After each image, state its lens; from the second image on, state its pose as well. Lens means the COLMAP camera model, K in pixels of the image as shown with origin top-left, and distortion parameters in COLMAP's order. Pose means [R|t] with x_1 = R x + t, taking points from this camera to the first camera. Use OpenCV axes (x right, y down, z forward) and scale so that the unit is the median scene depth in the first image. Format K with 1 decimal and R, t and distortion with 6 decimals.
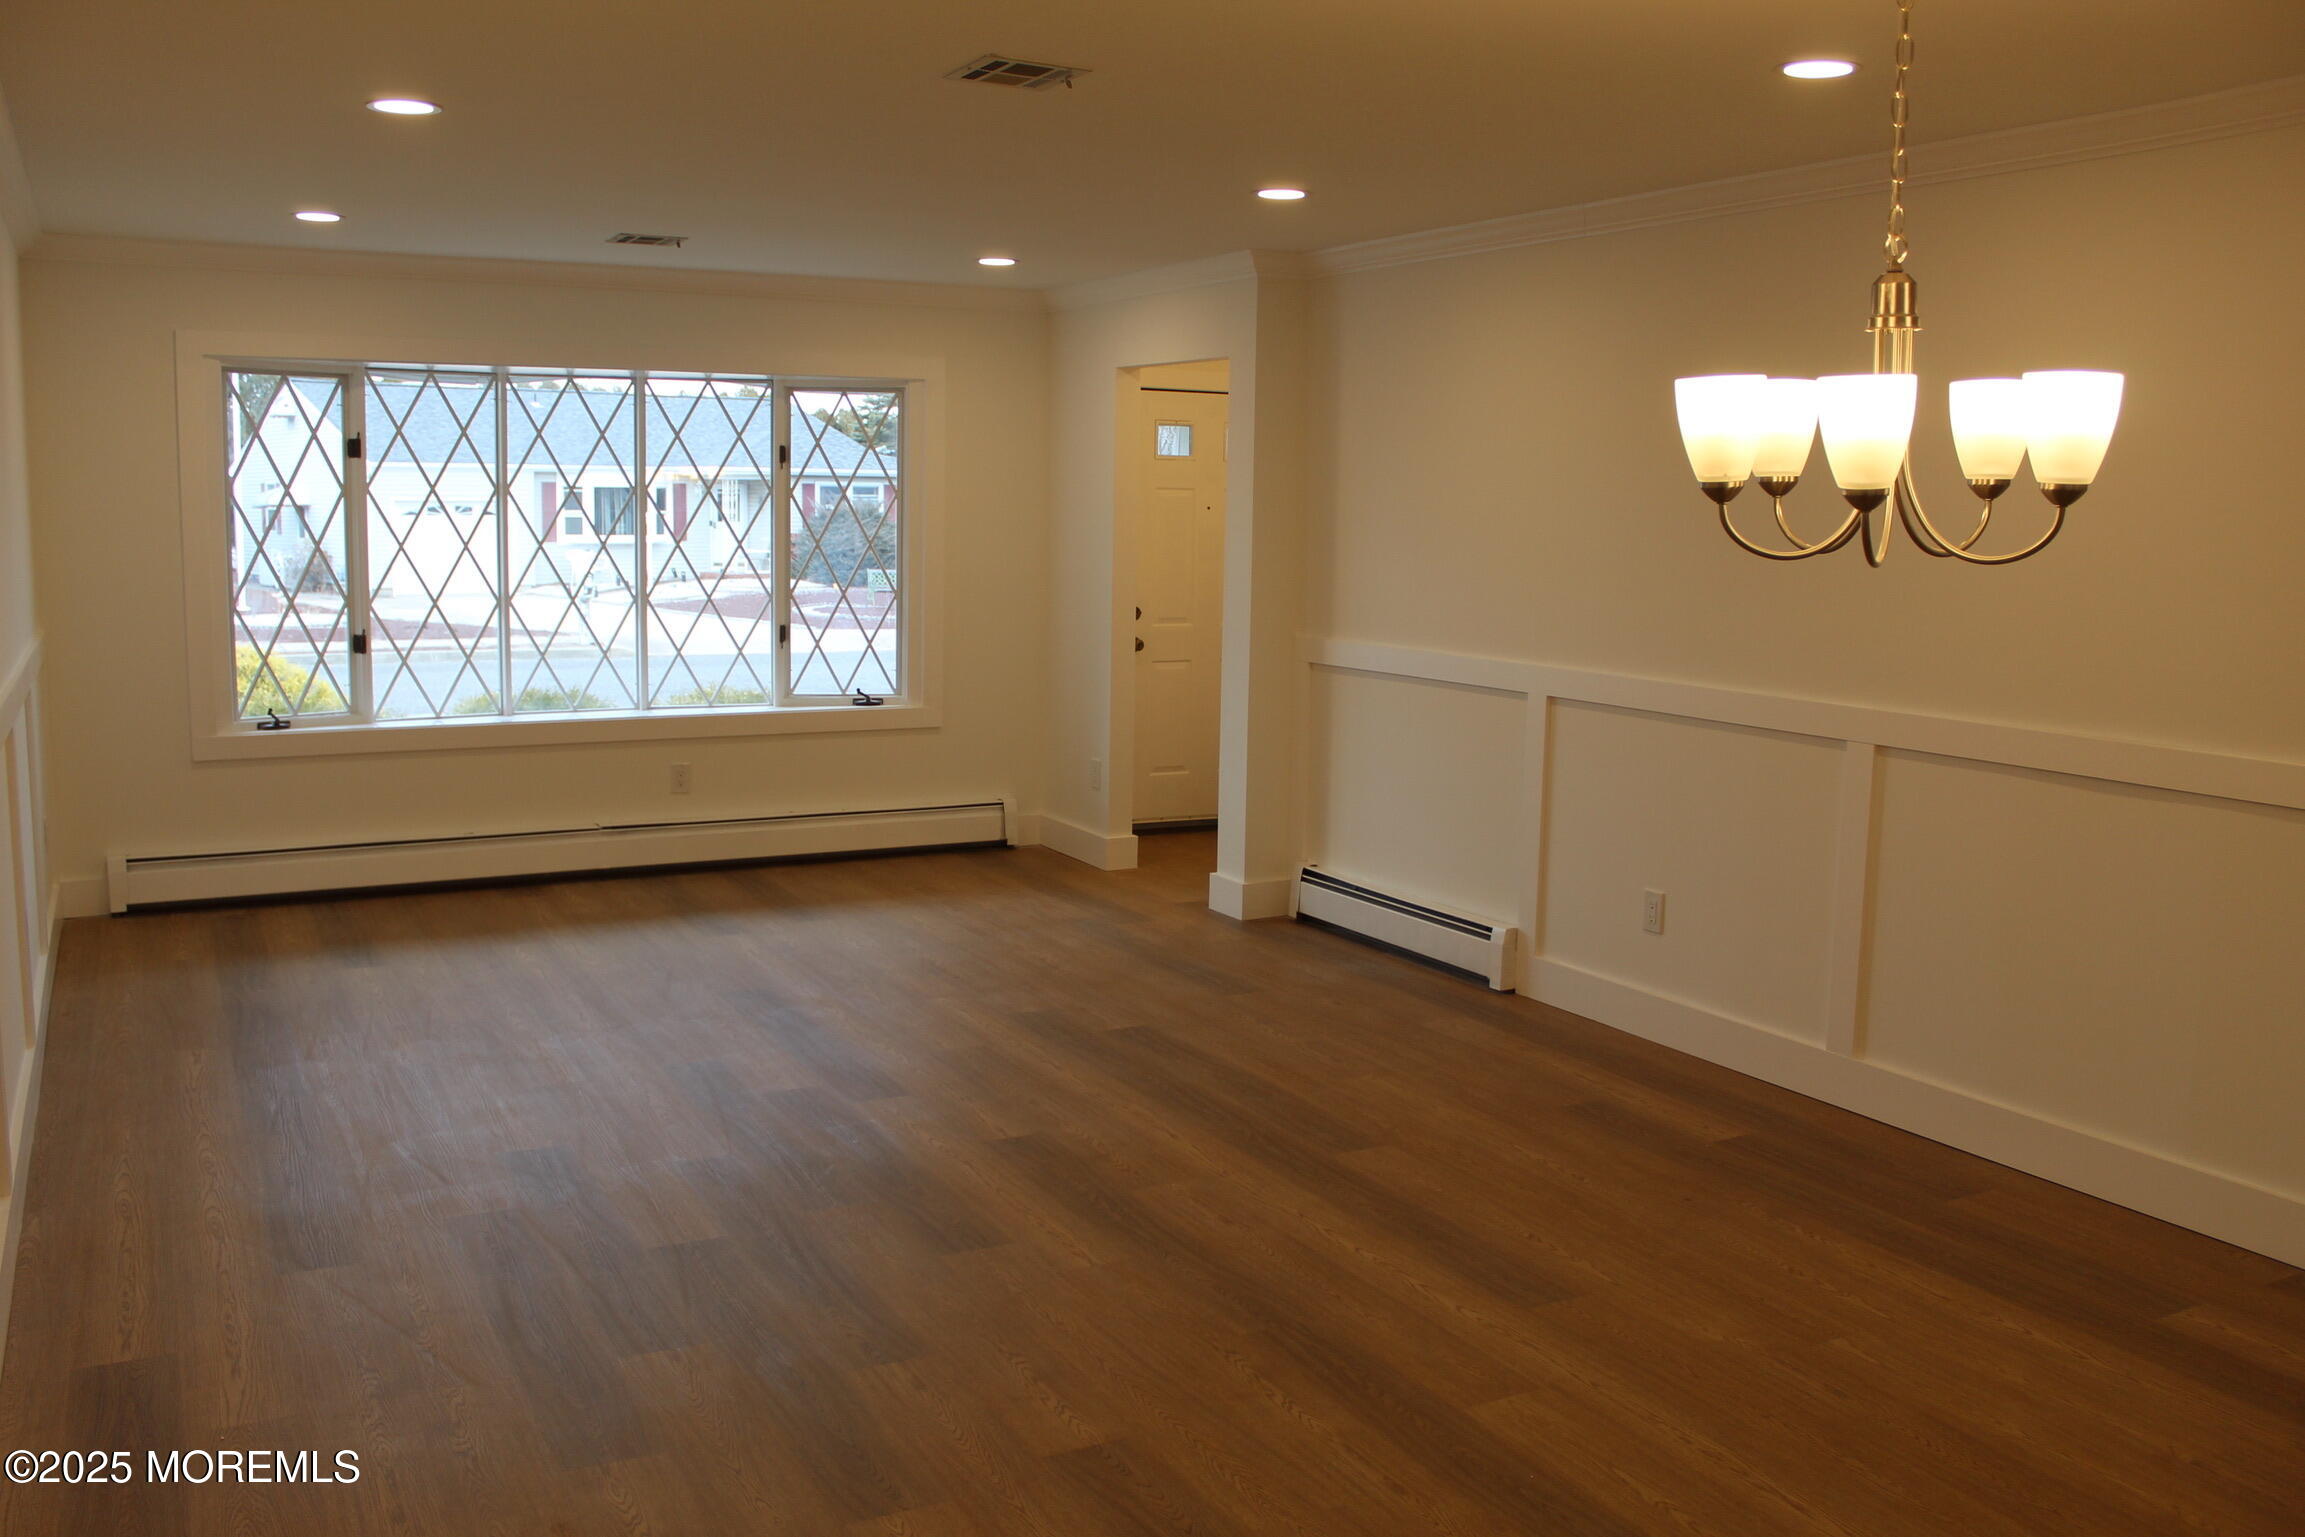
lens RADIAL K [[1939.4, 0, 1124.1], [0, 1939.4, 779.1], [0, 0, 1]] dist [-0.158396, 0.141361]
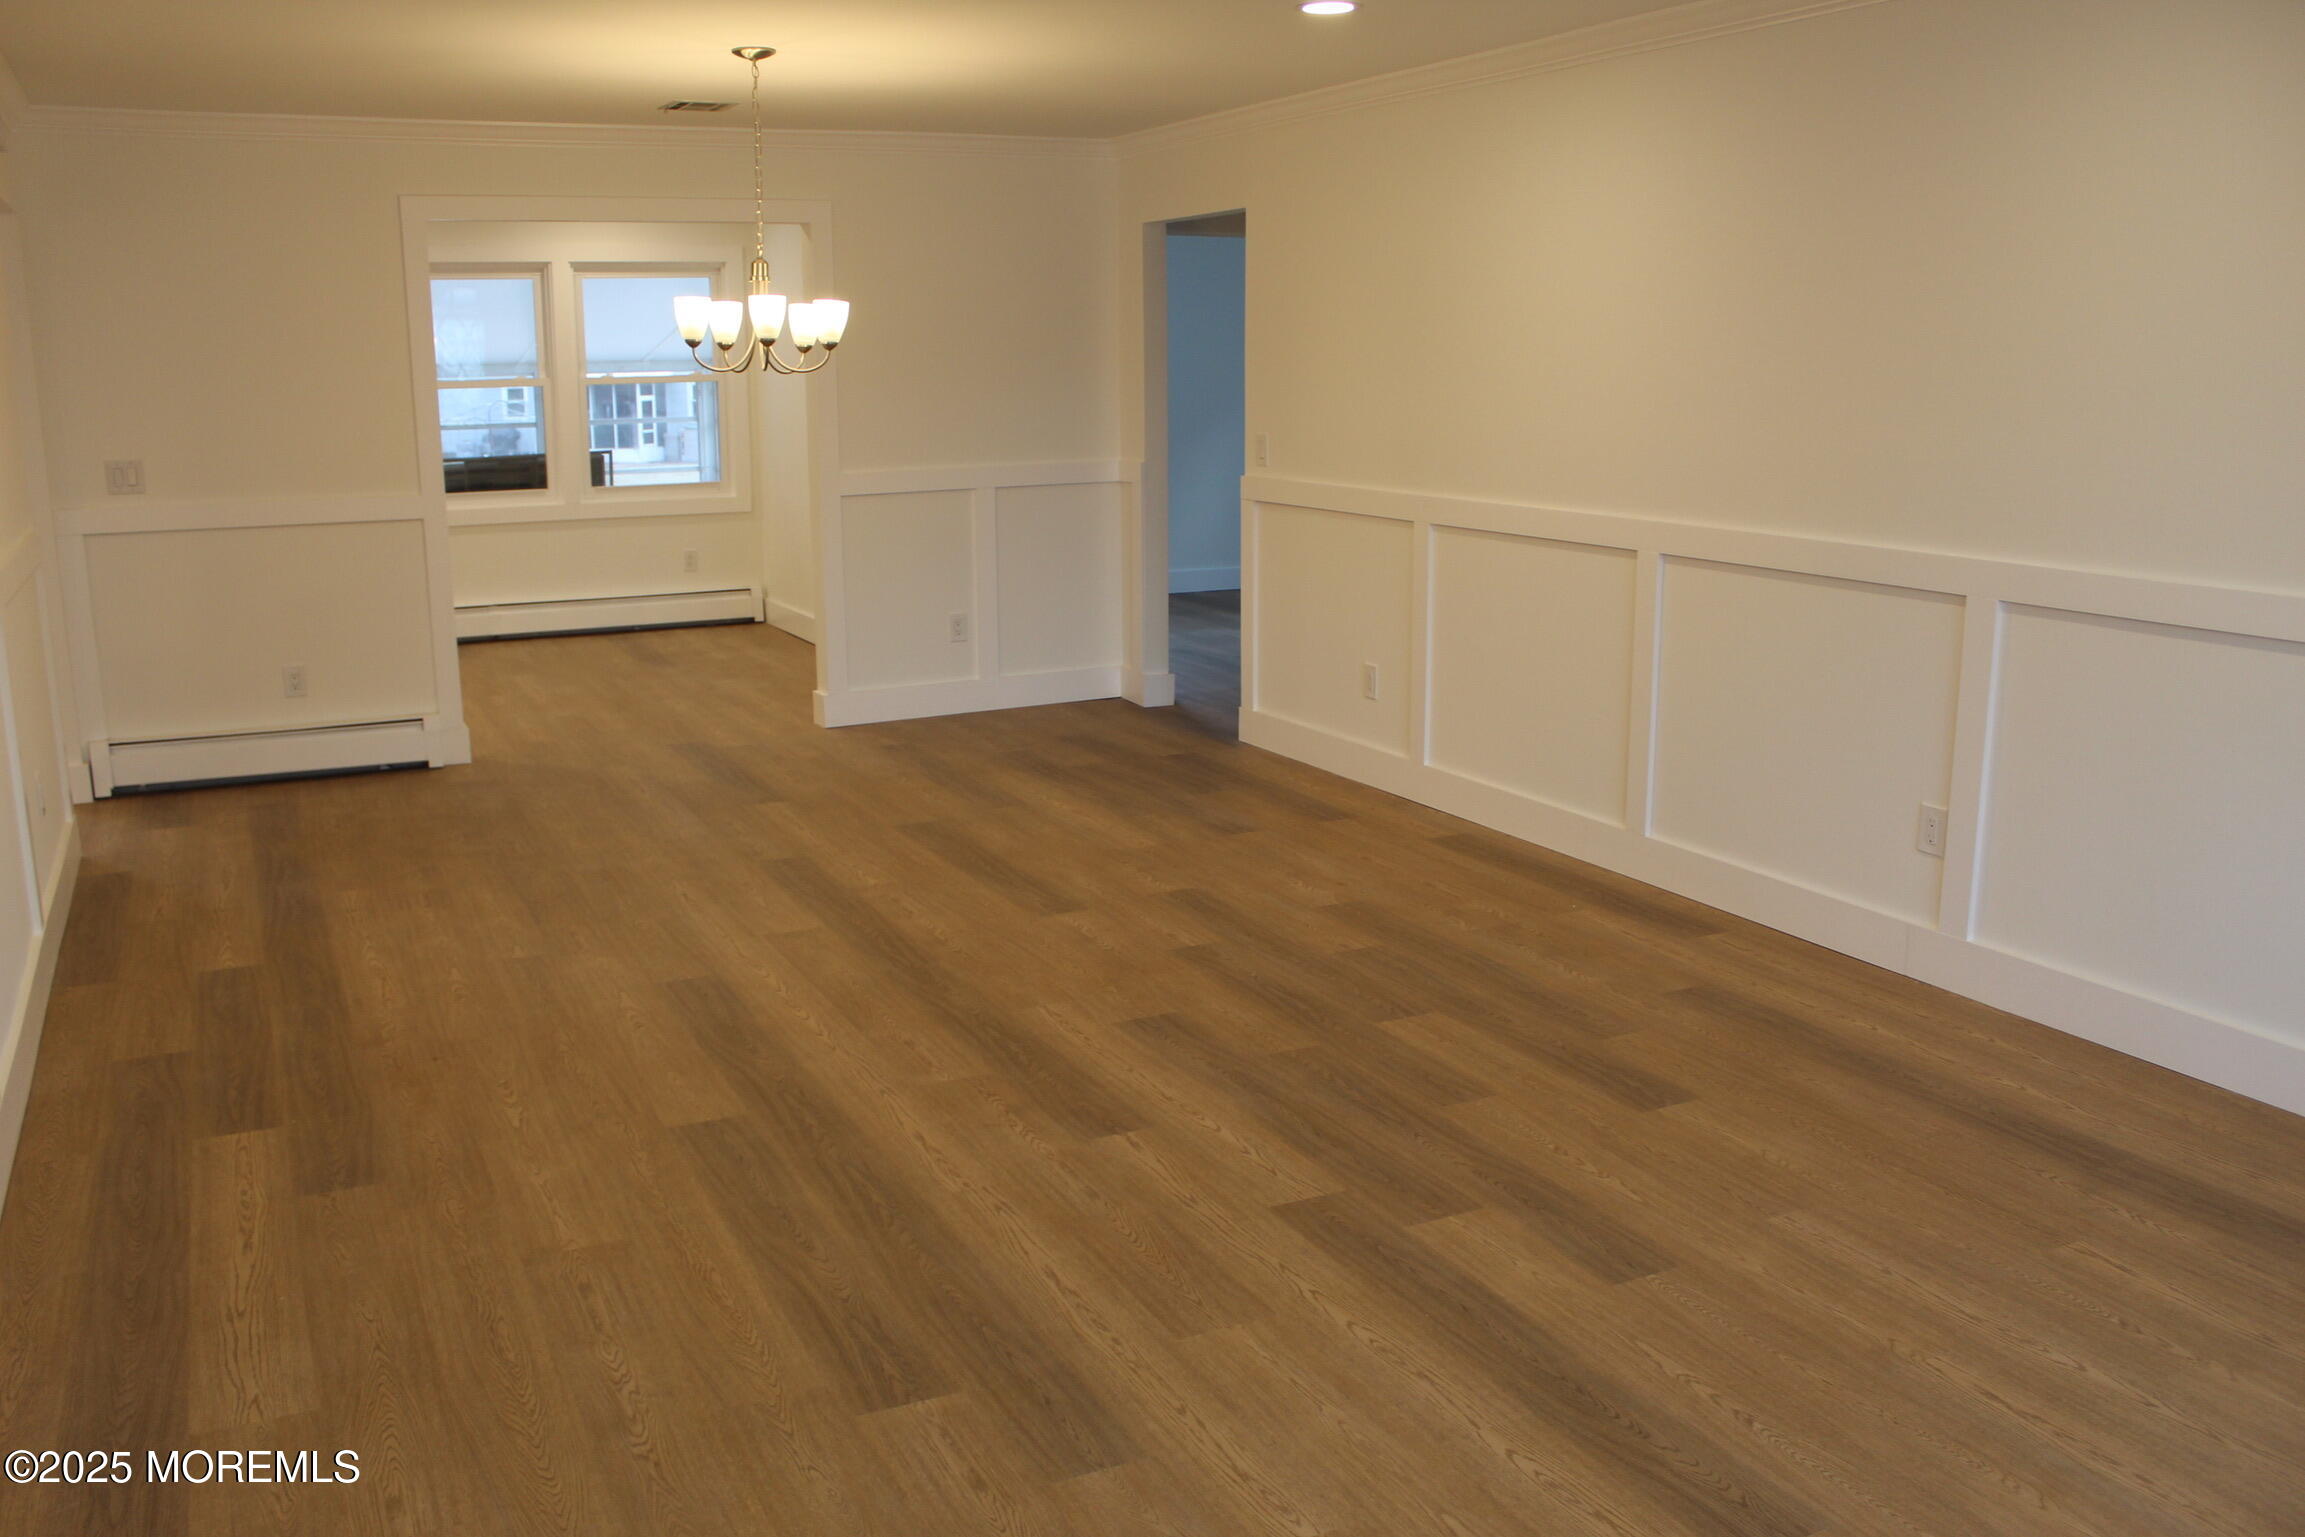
lens RADIAL K [[1939.4, 0, 1124.1], [0, 1939.4, 779.1], [0, 0, 1]] dist [-0.158396, 0.141361]
pose [[-0.999368, -0.013013, 0.033084, -0.095518], [-0.000566, 0.936303, 0.351193, -0.270539], [-0.035546, 0.350952, -0.935719, 1.918648]]
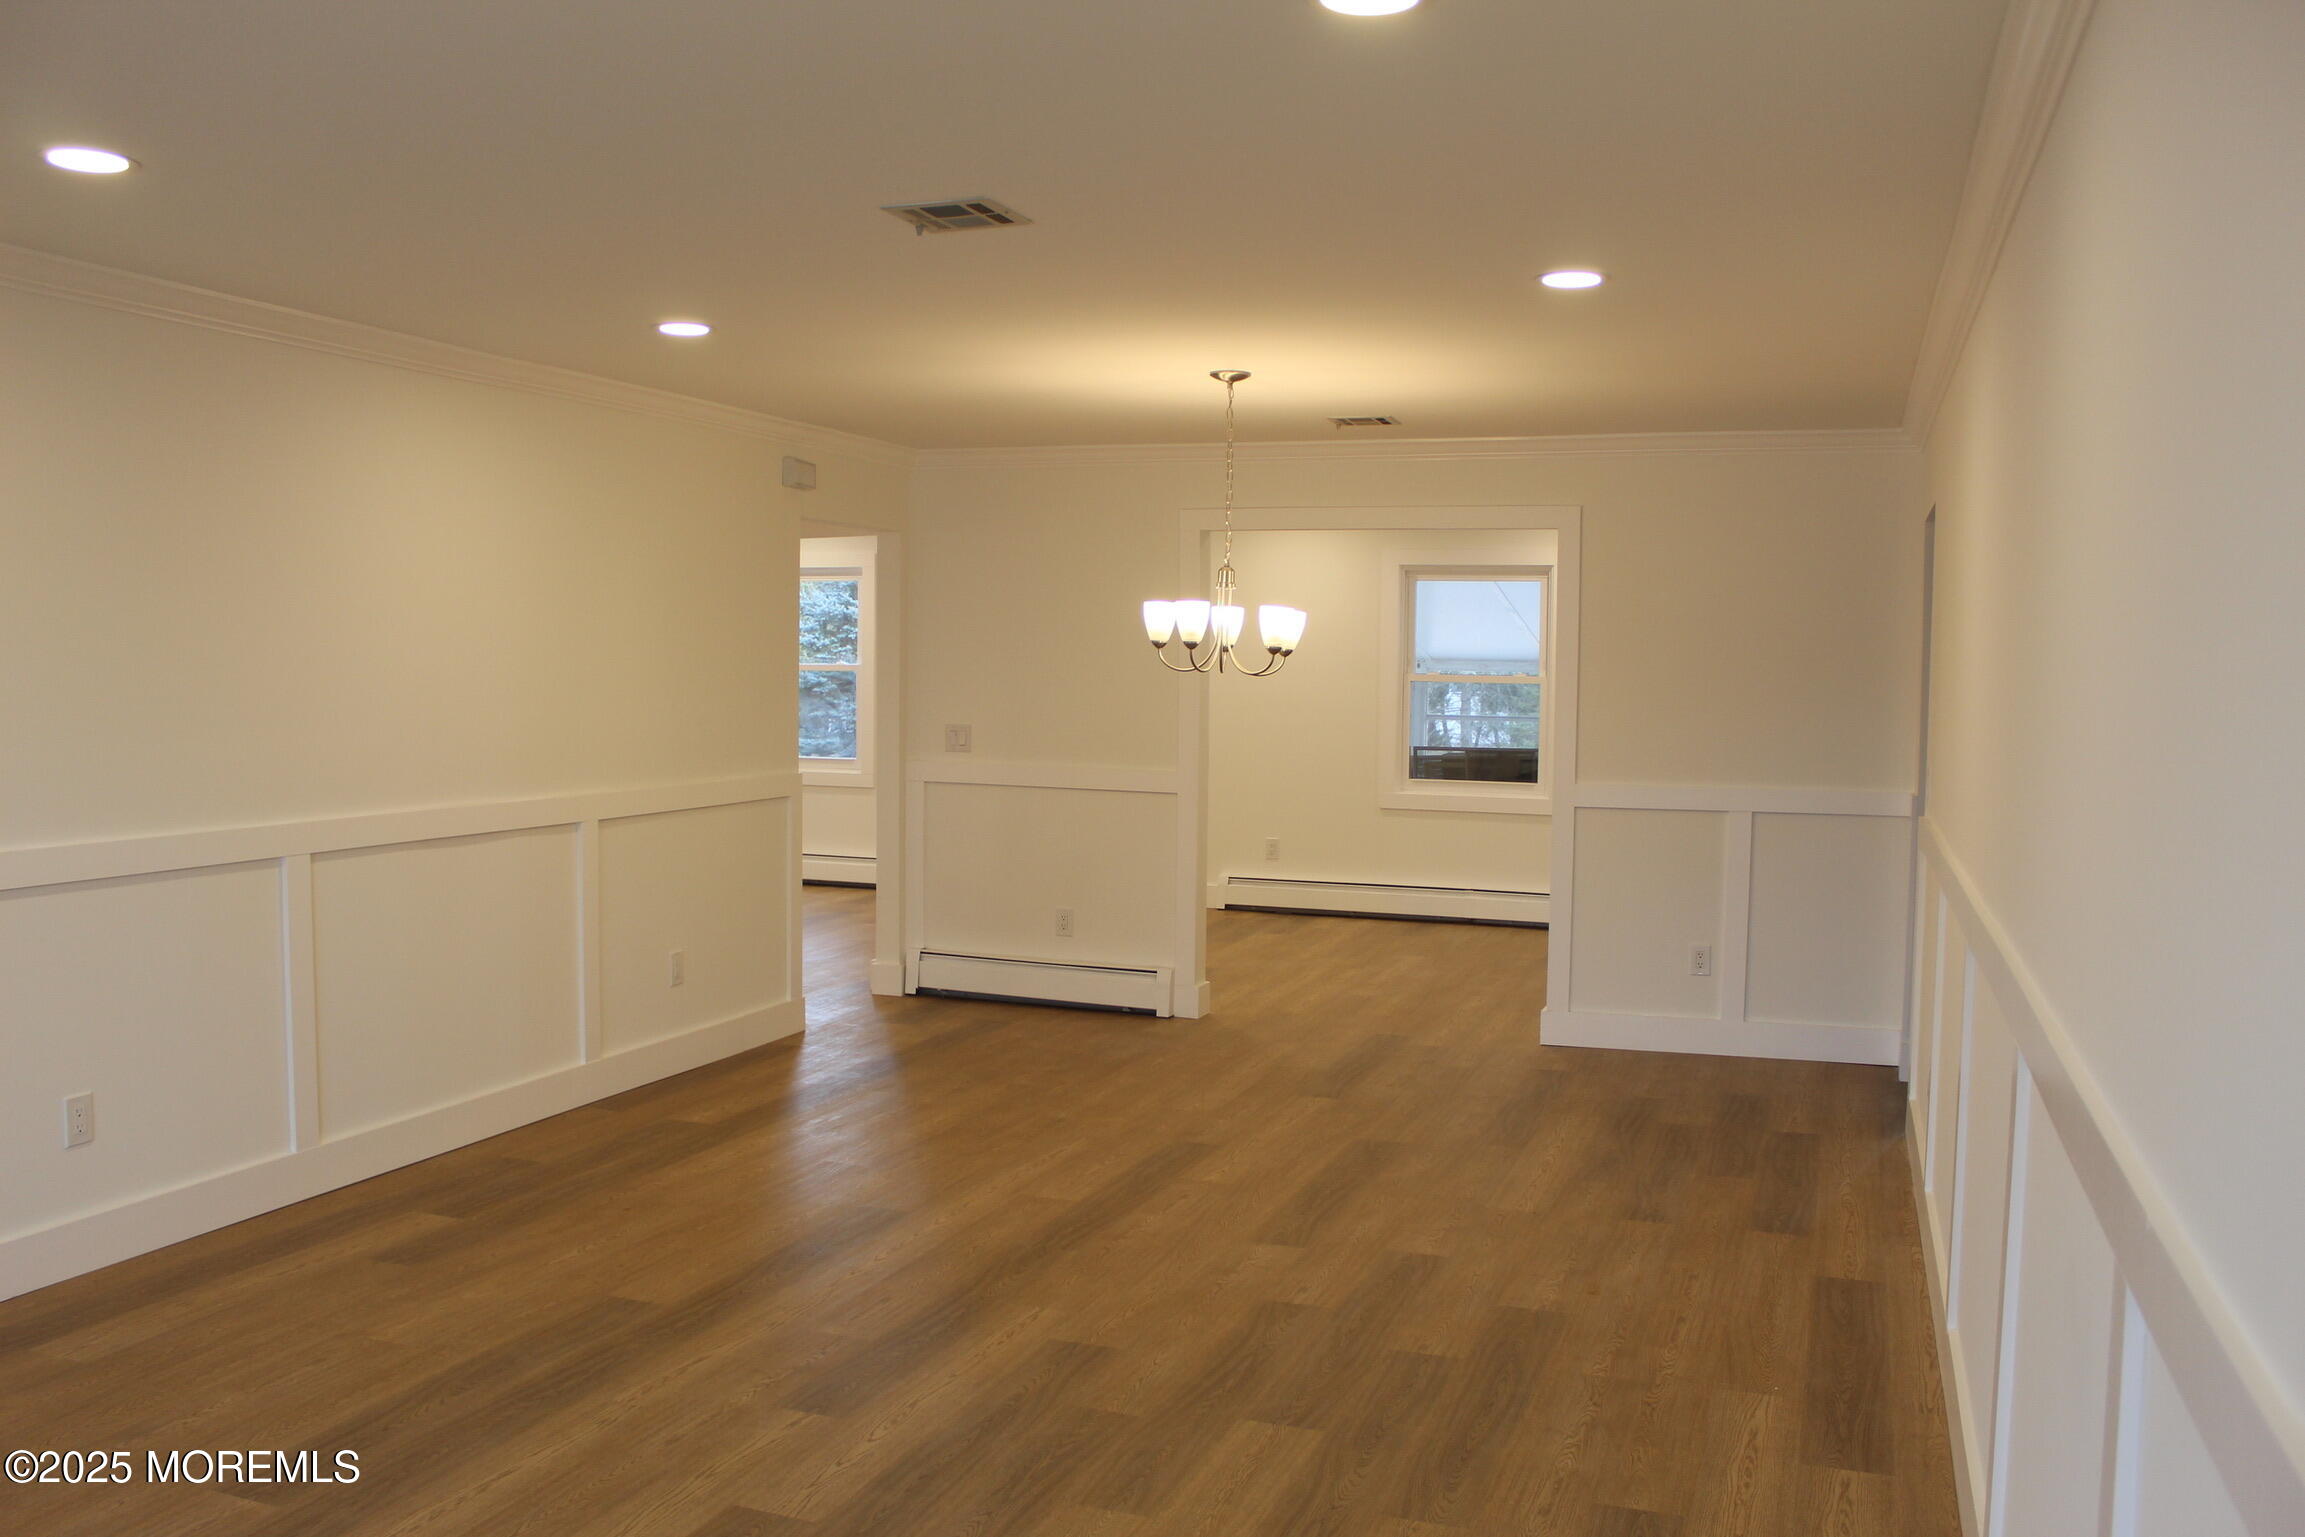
lens RADIAL K [[1939.4, 0, 1124.1], [0, 1939.4, 779.1], [0, 0, 1]] dist [-0.158396, 0.141361]
pose [[-0.658893, -0.069630, 0.749007, -0.832016], [0.085315, 0.982365, 0.166374, -0.231570], [-0.747383, 0.173525, -0.641333, 1.542789]]
